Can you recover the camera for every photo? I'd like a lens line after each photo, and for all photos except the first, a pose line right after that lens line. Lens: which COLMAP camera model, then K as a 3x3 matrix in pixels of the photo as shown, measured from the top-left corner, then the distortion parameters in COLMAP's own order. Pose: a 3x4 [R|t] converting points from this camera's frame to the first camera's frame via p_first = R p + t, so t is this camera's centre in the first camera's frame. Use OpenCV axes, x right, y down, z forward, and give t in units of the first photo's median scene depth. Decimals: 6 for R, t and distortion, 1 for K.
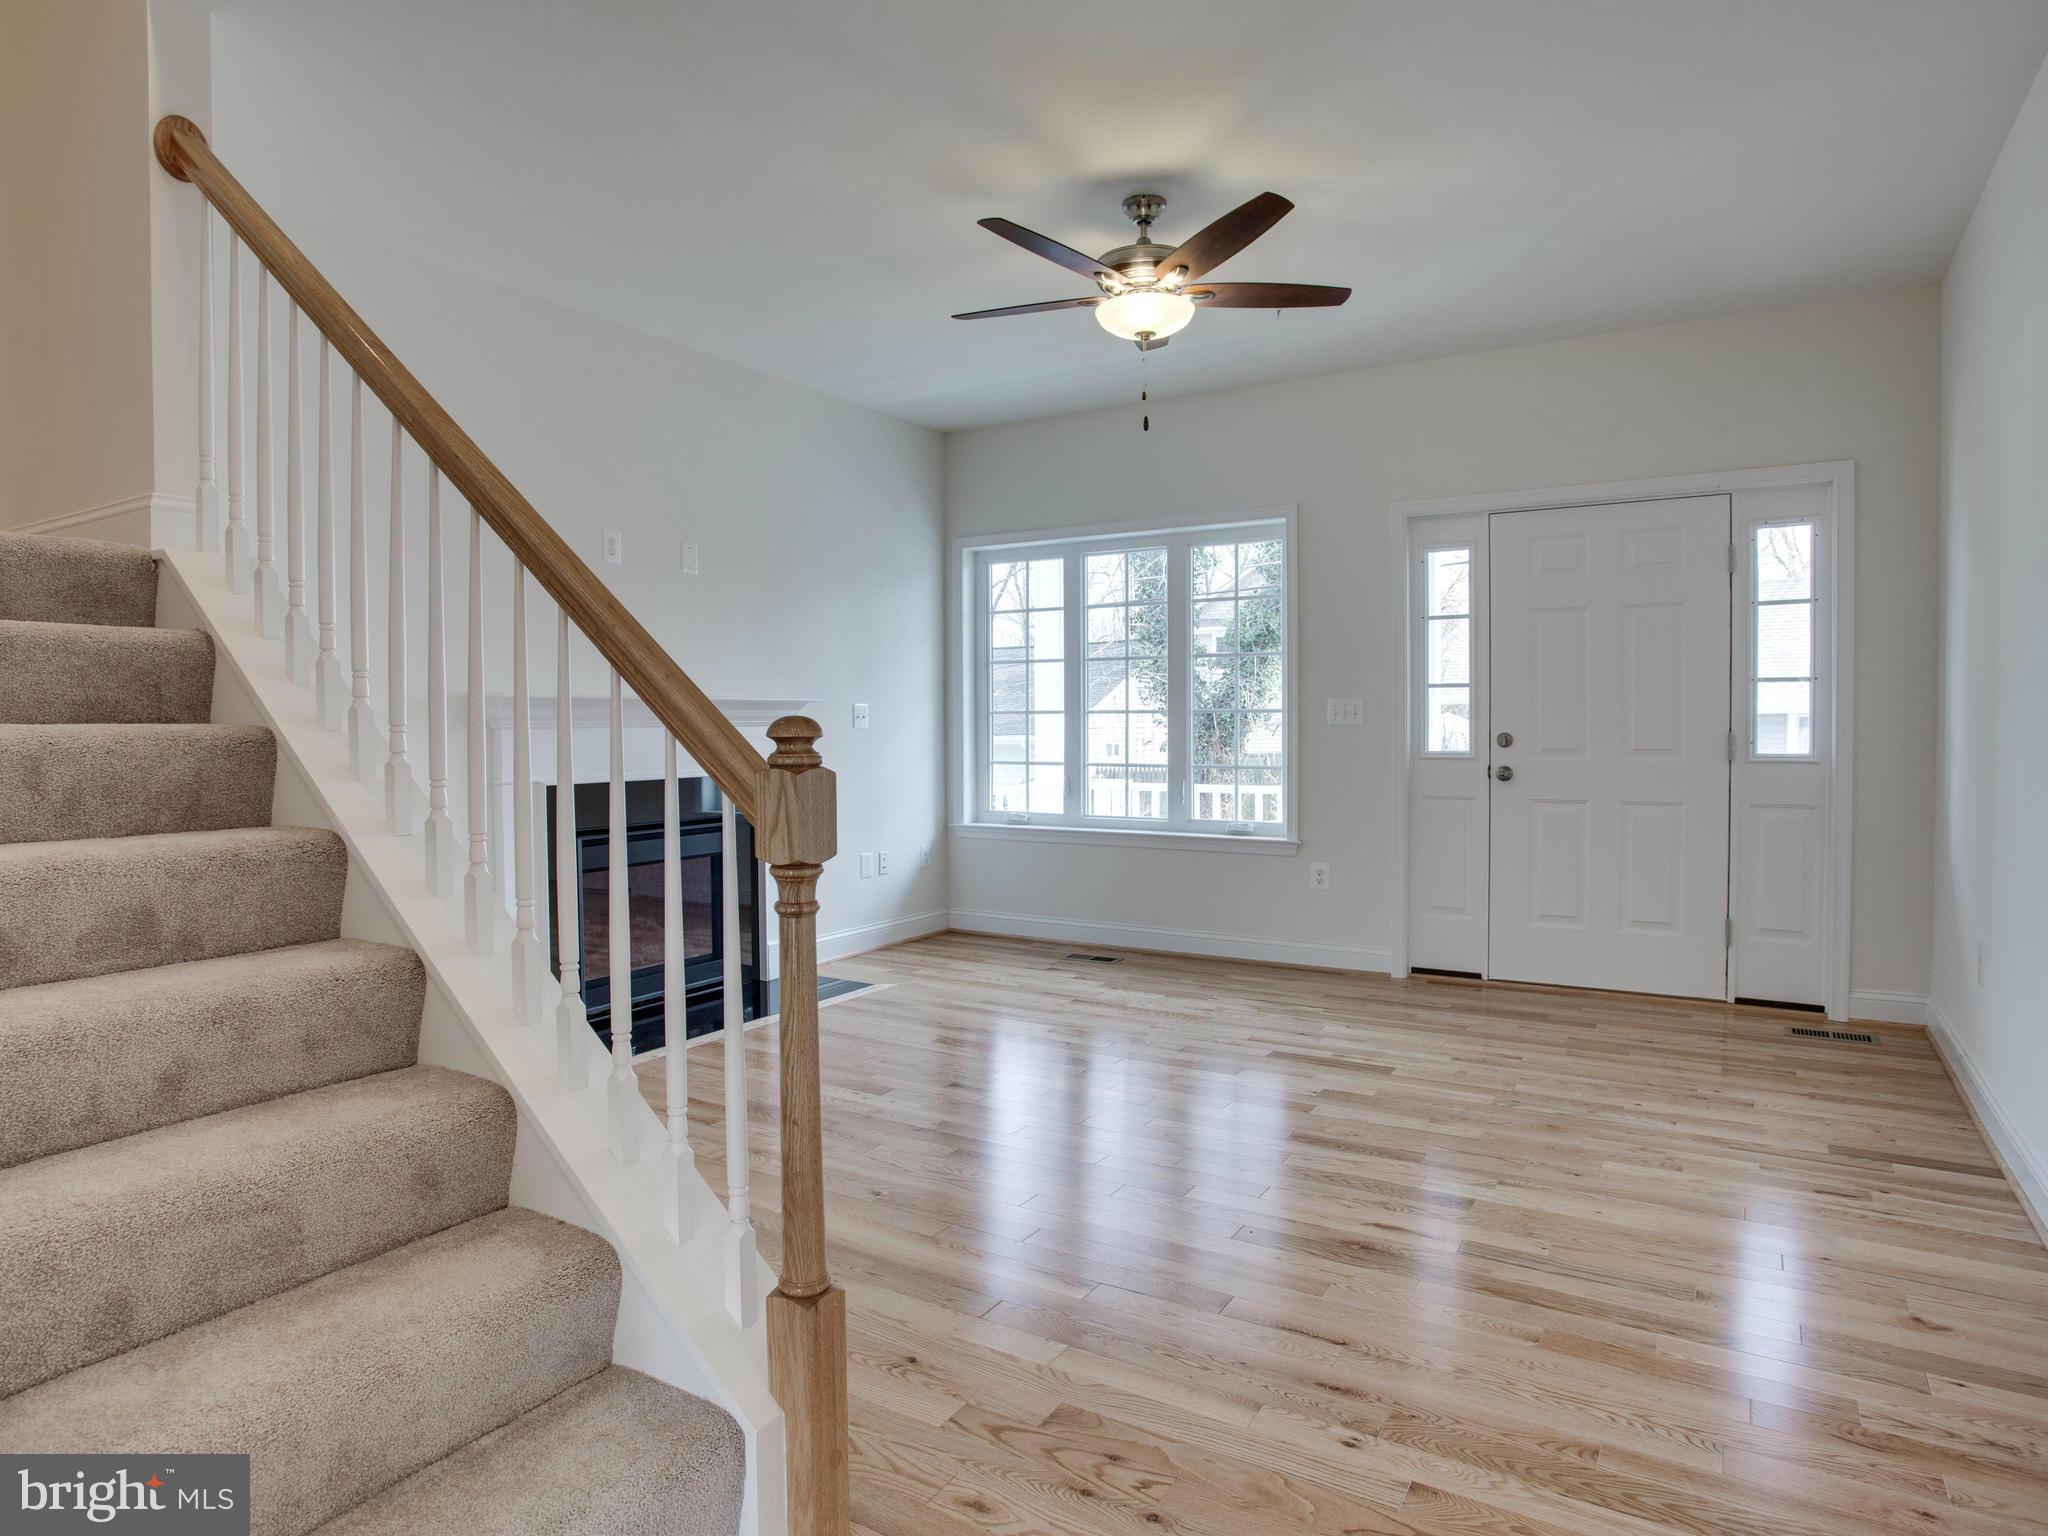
lens RADIAL K [[1155.9, 0, 1021.2], [0, 1155.9, 756.7], [0, 0, 1]] dist [-0.069050, 0.030916]
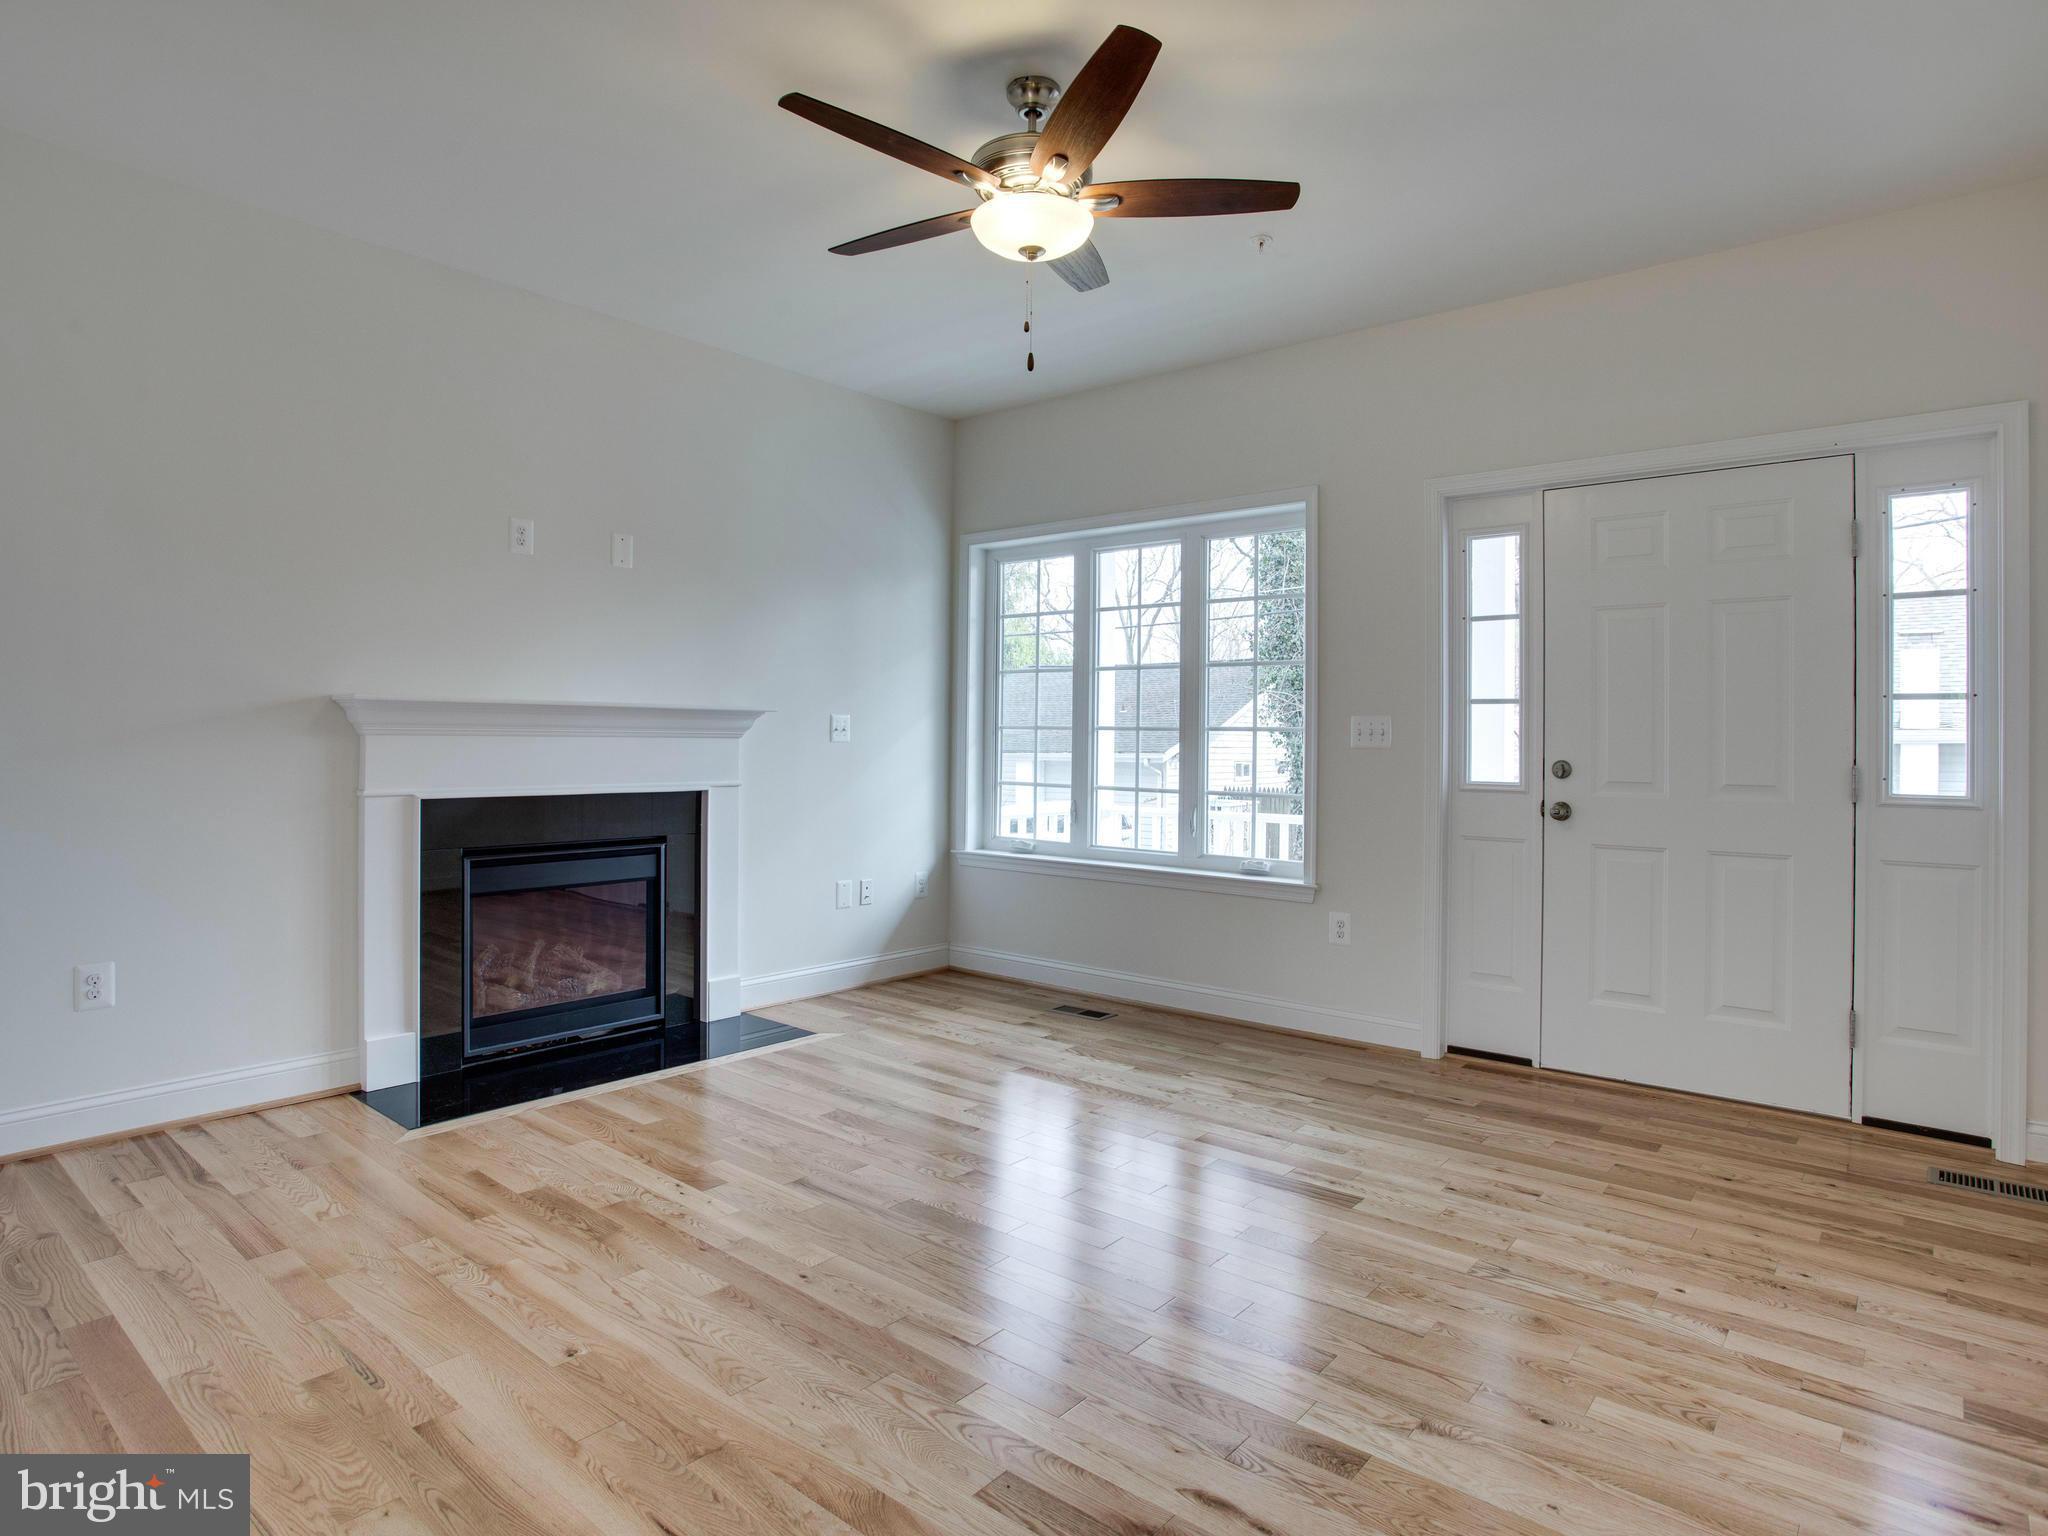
lens RADIAL K [[1130.3, 0, 1048.3], [0, 1130.3, 734.1], [0, 0, 1]] dist [-0.061131, 0.027776]
pose [[0.992660, 0.016007, -0.119871, 0.178638], [-0.020057, 0.999265, -0.032659, -0.007364], [0.119260, 0.034824, 0.992252, 0.199519]]
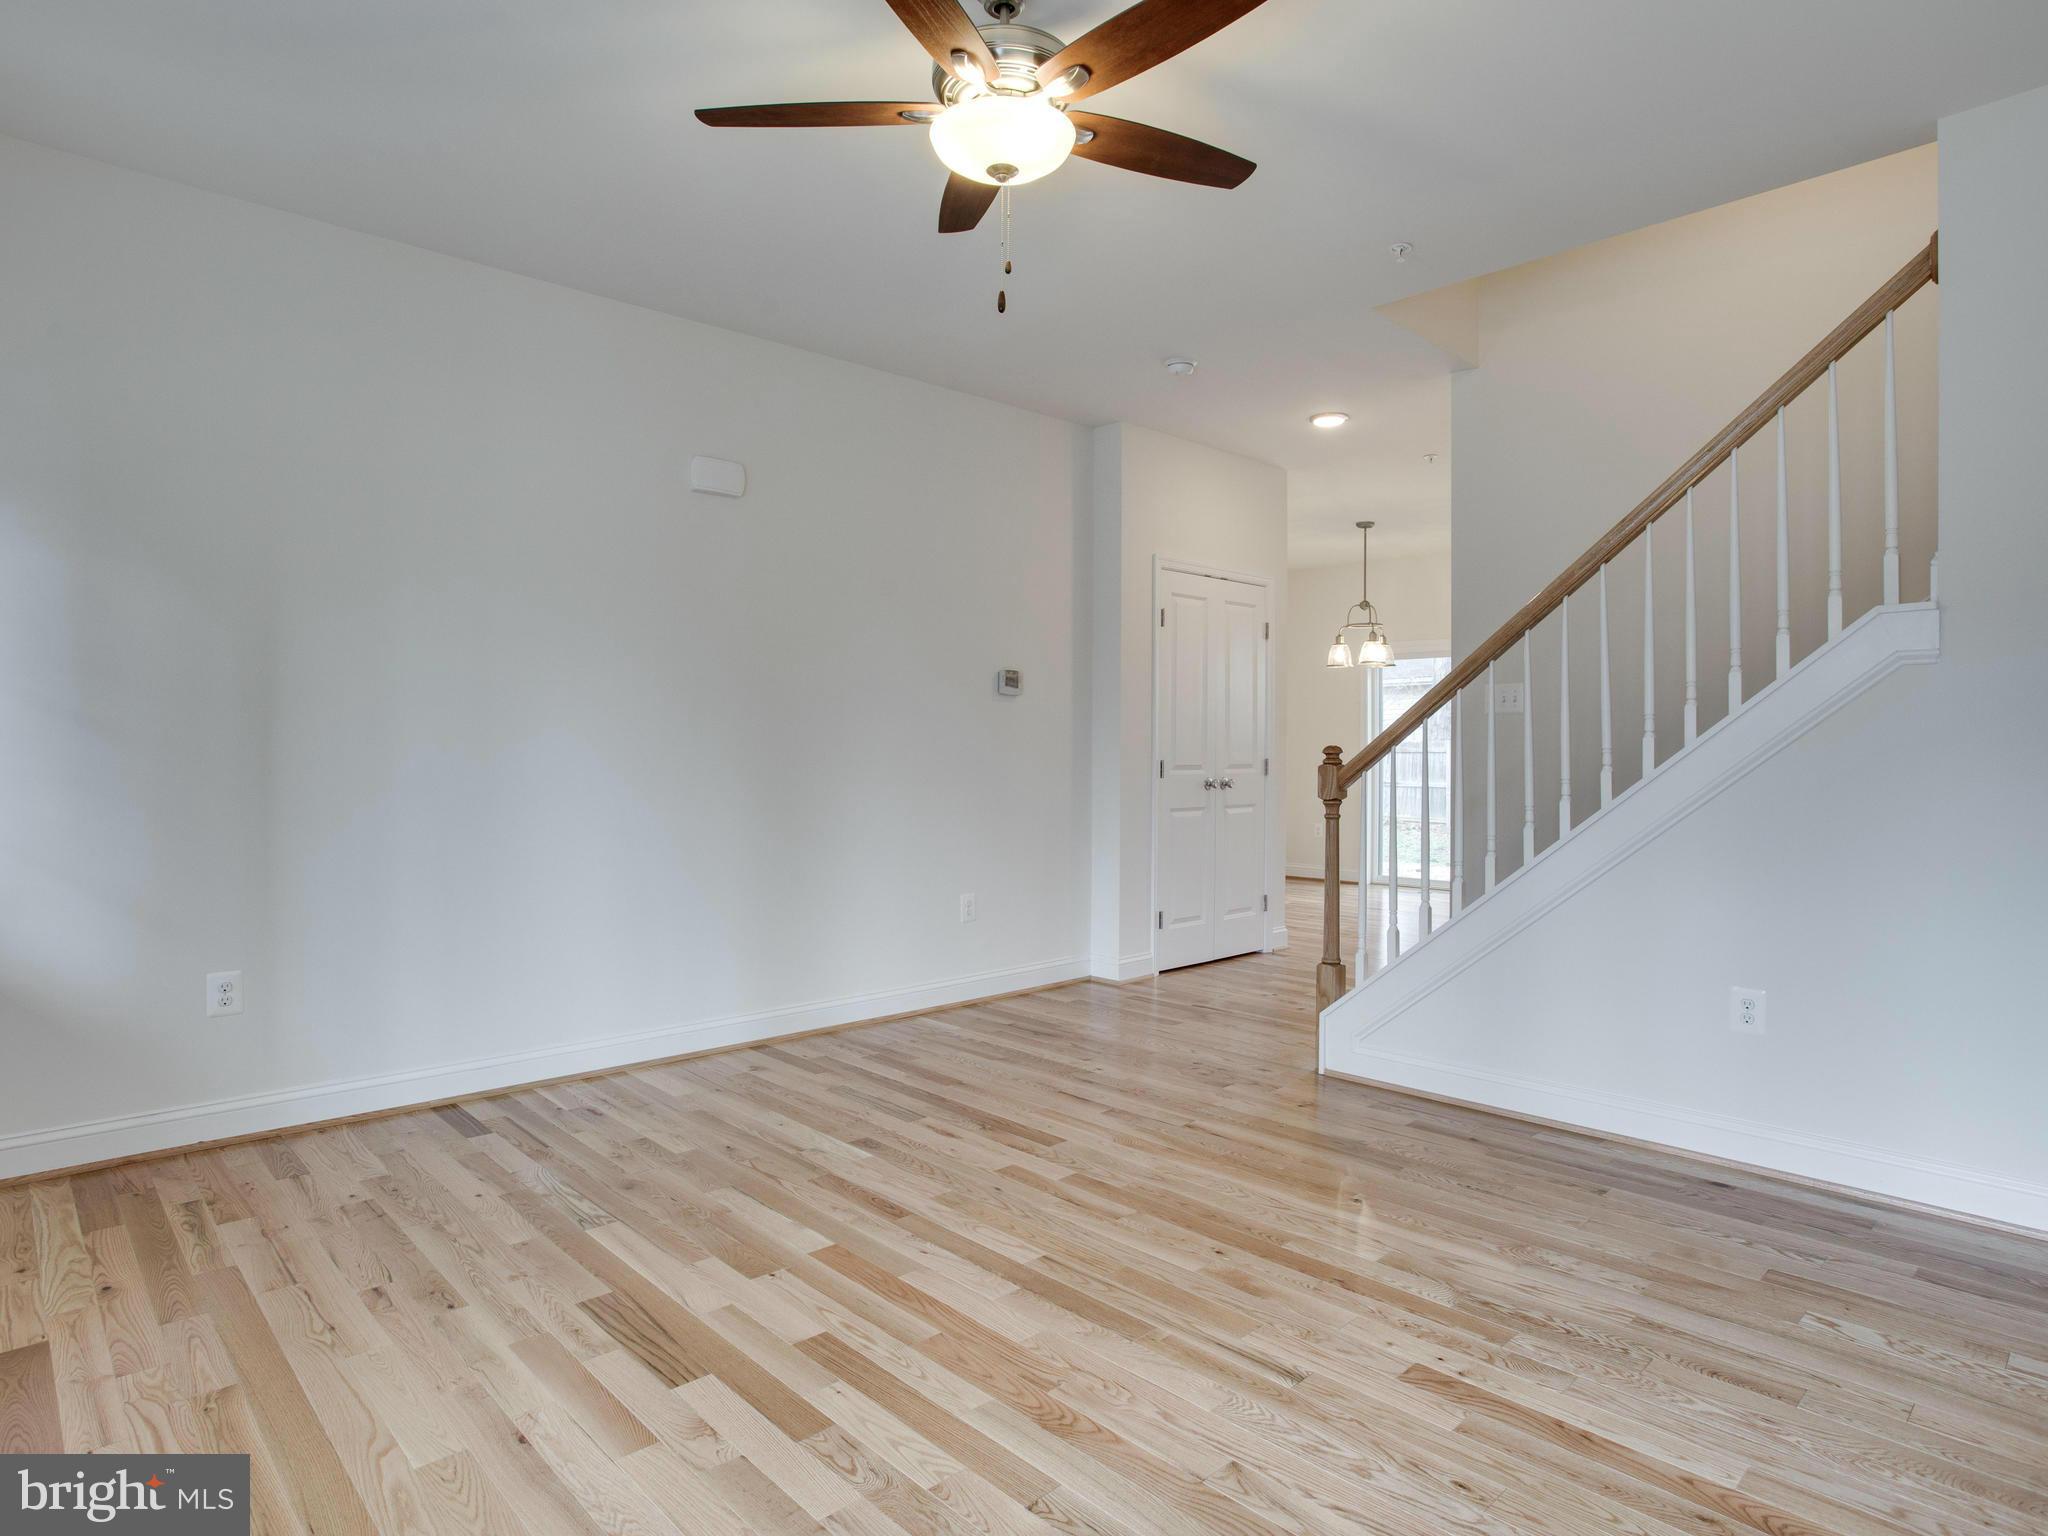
lens RADIAL K [[1155.9, 0, 1021.2], [0, 1155.9, 756.7], [0, 0, 1]] dist [-0.069050, 0.030916]
pose [[-0.967803, 0.003997, 0.251678, -0.055153], [0.012441, 0.999411, 0.031967, -0.037027], [-0.251402, 0.034069, -0.967283, 1.336778]]
